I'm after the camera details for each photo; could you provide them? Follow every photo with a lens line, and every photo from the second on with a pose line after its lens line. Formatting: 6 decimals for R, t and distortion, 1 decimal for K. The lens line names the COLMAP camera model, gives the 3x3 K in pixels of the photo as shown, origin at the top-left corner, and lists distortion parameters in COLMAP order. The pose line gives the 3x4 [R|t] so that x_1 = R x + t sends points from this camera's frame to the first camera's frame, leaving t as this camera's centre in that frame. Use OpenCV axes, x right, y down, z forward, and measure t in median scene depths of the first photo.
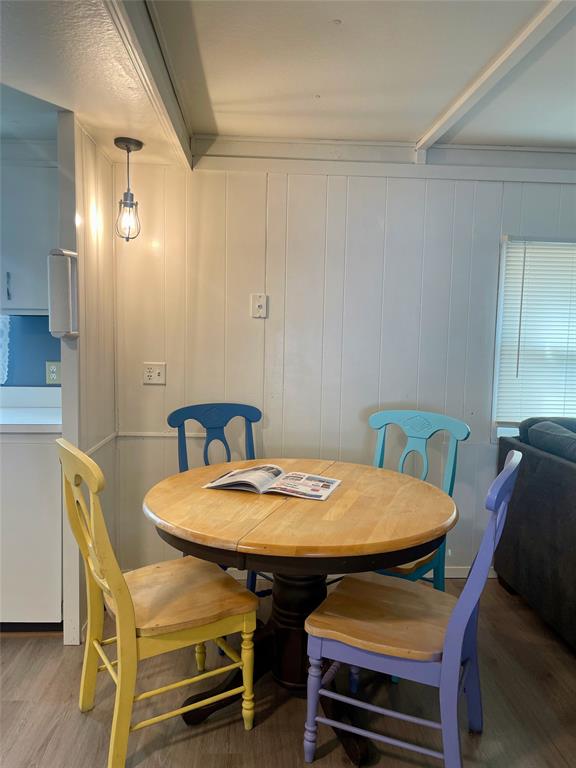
lens RADIAL K [[582.2, 0, 287.0], [0, 582.2, 381.2], [0, 0, 1]] dist [0.063967, -0.082929]
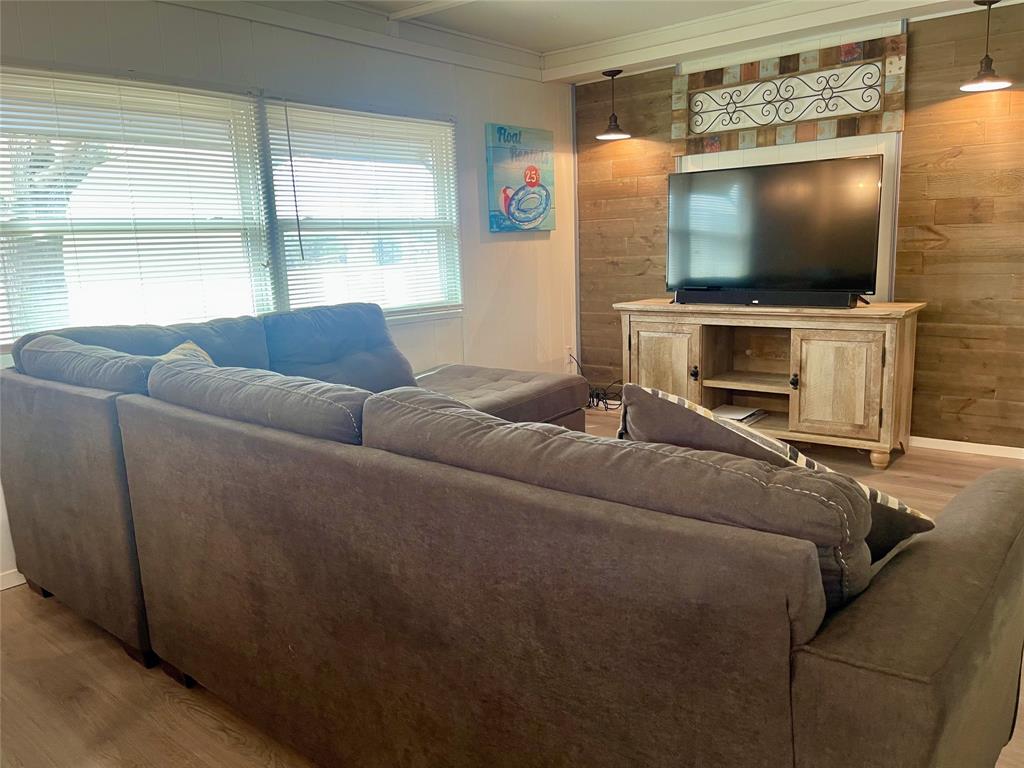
lens RADIAL K [[776.3, 0, 512.0], [0, 776.3, 384.0], [0, 0, 1]] dist [0.063967, -0.082929]
pose [[0.687755, -0.176454, 0.704171, 0.195589], [0.106815, 0.984049, 0.142262, 0.061404], [-0.718041, -0.022625, 0.695633, -0.009097]]
